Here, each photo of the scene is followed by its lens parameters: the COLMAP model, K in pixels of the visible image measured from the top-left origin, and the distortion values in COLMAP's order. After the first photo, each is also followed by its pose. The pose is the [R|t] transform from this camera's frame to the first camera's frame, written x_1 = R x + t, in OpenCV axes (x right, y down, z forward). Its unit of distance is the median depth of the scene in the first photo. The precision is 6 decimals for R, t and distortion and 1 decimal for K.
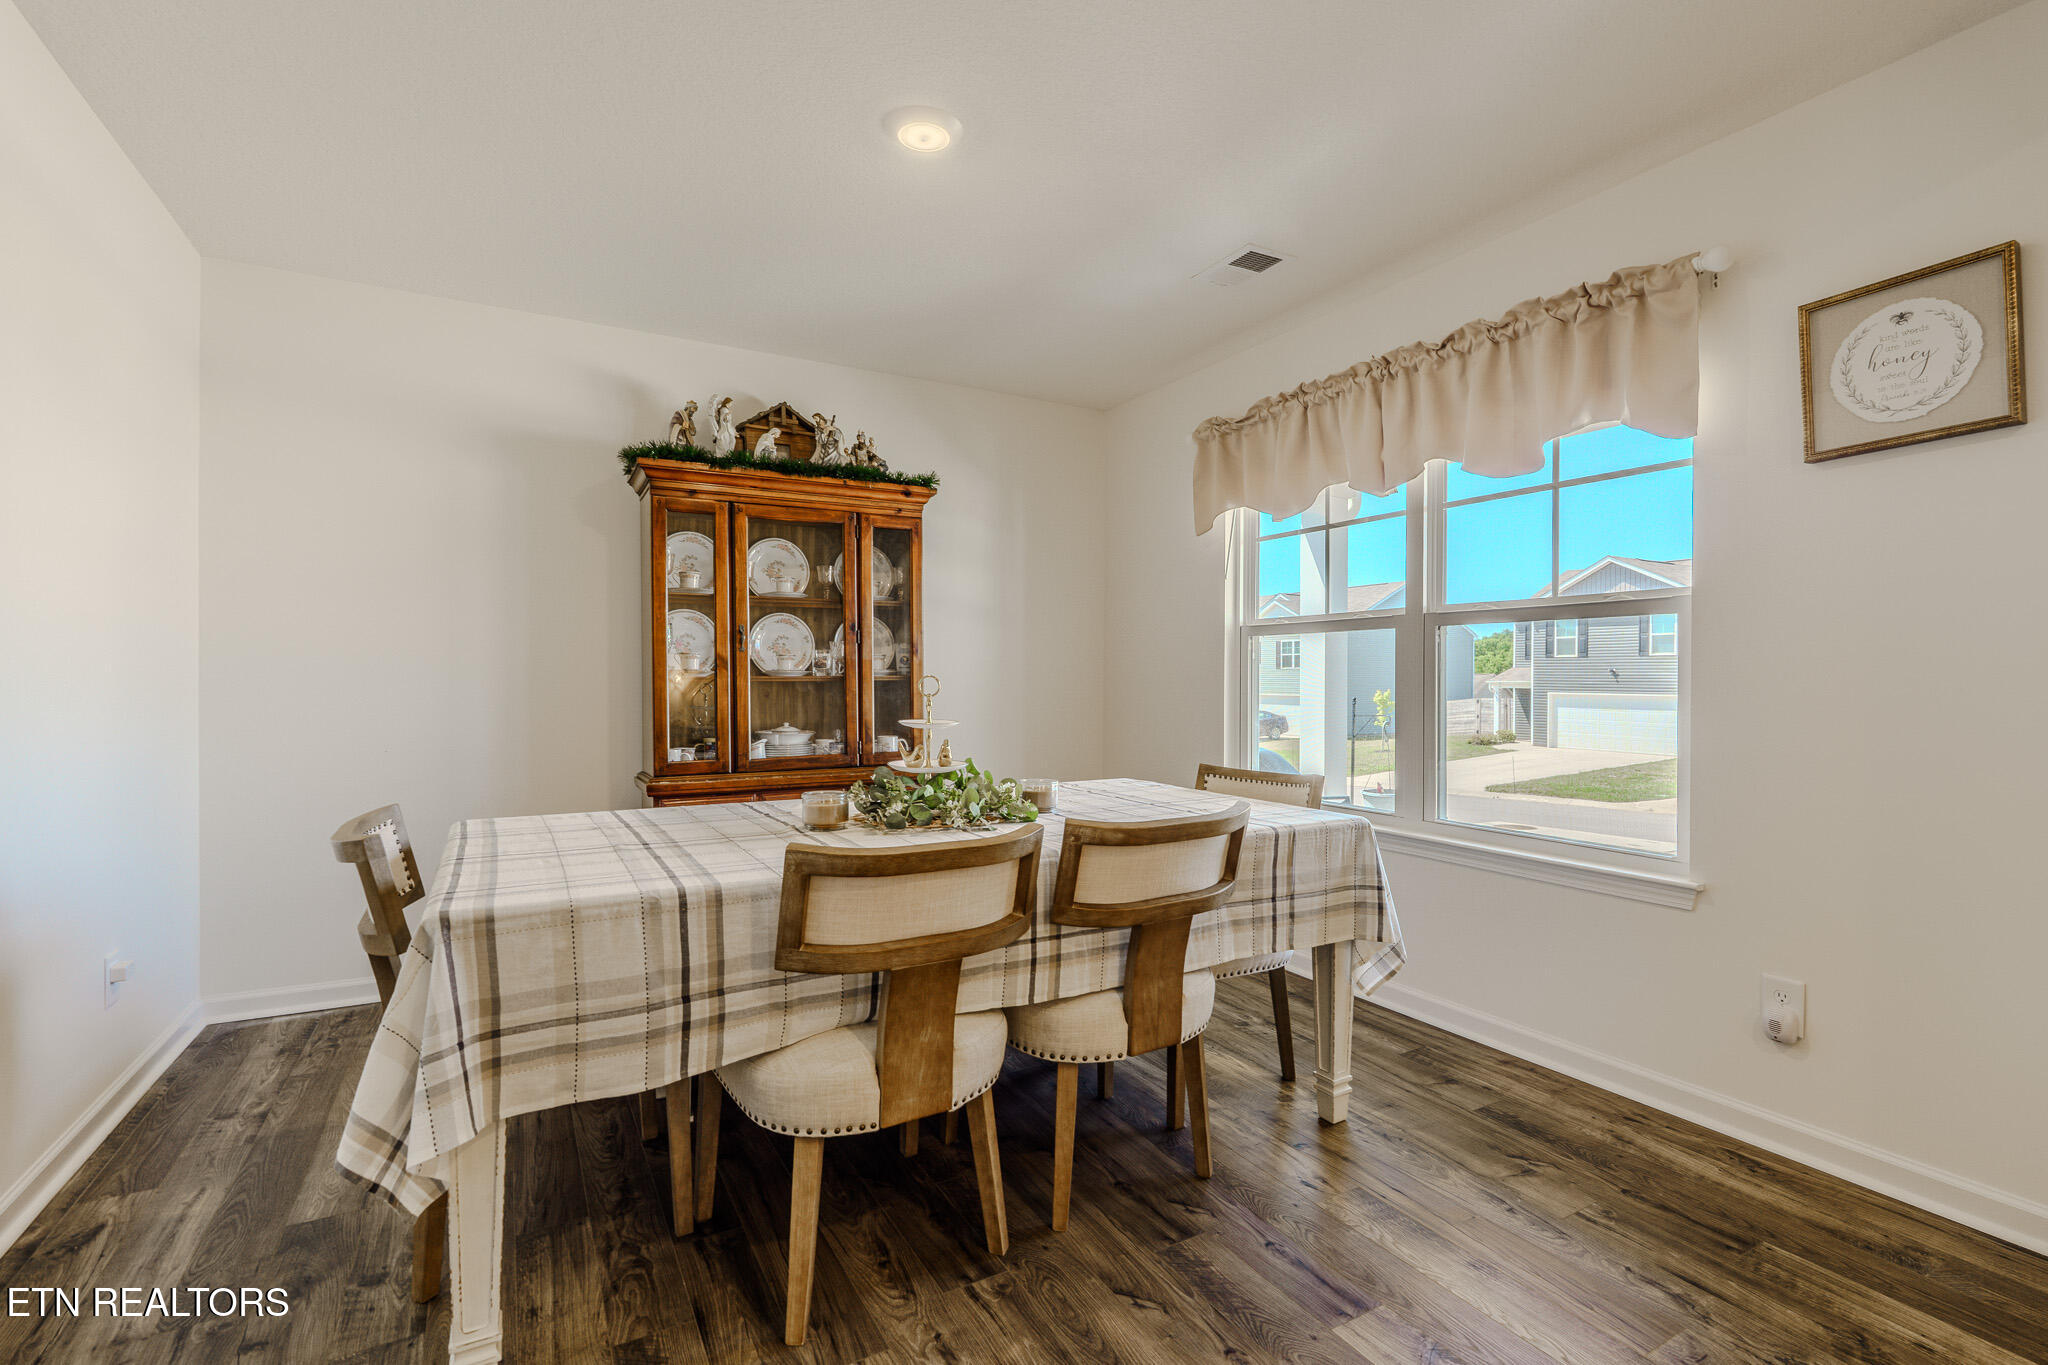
lens RADIAL K [[923.4, 0, 1051.5], [0, 923.4, 683.9], [0, 0, 1]] dist [-0.015375, 0.000162]
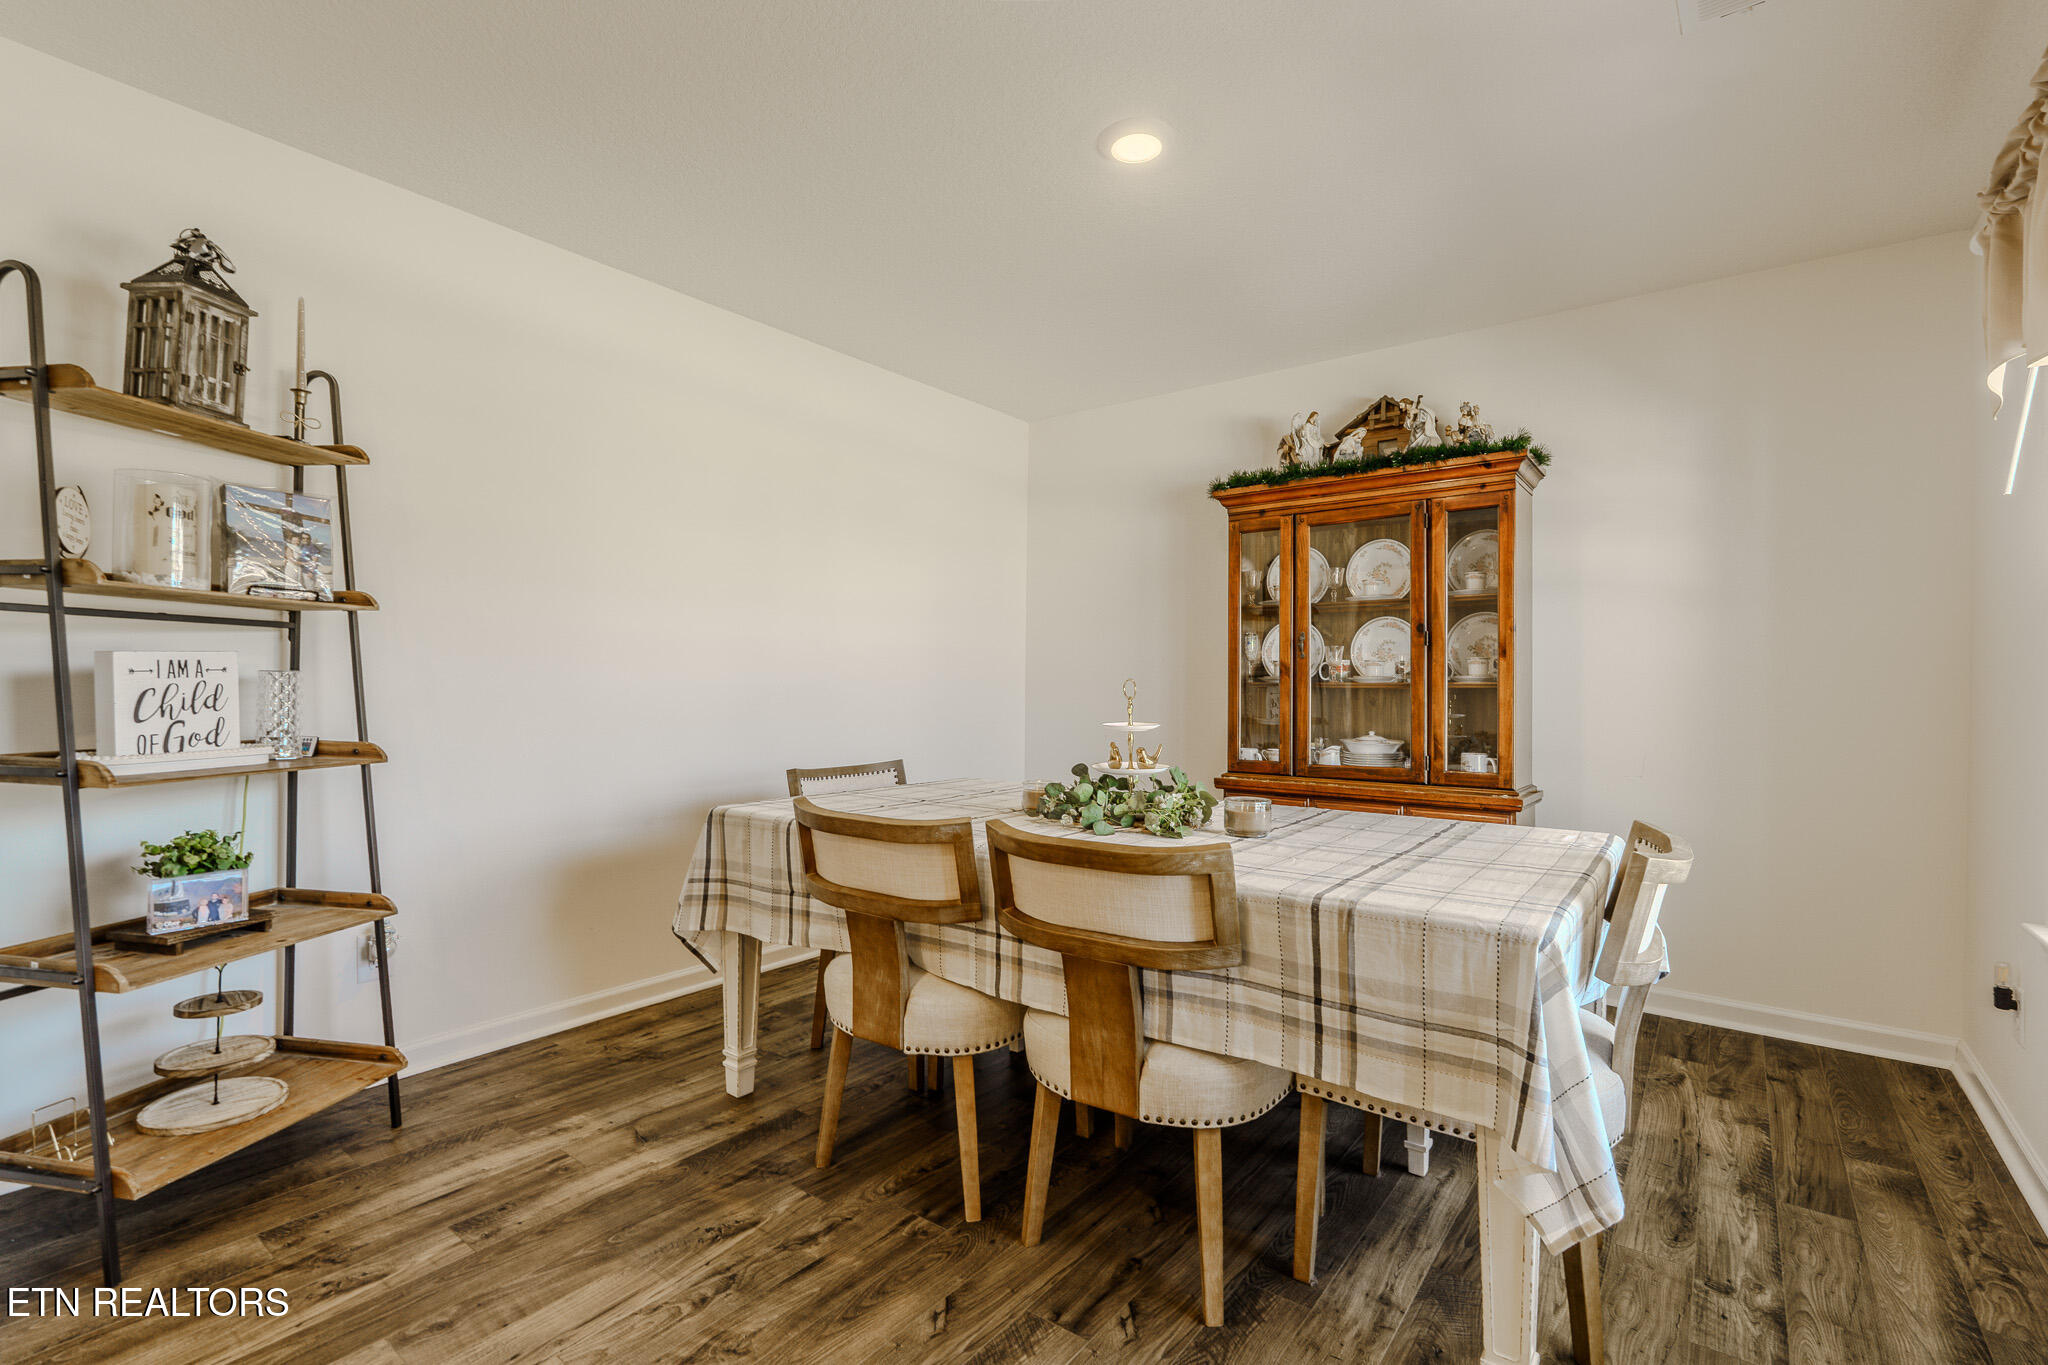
lens RADIAL K [[923.4, 0, 1051.5], [0, 923.4, 683.9], [0, 0, 1]] dist [-0.015375, 0.000162]
pose [[0.395254, -0.001037, -0.918571, 0.577738], [-0.010922, 0.999923, -0.005829, 0.002786], [0.918507, 0.012337, 0.395212, 0.396430]]
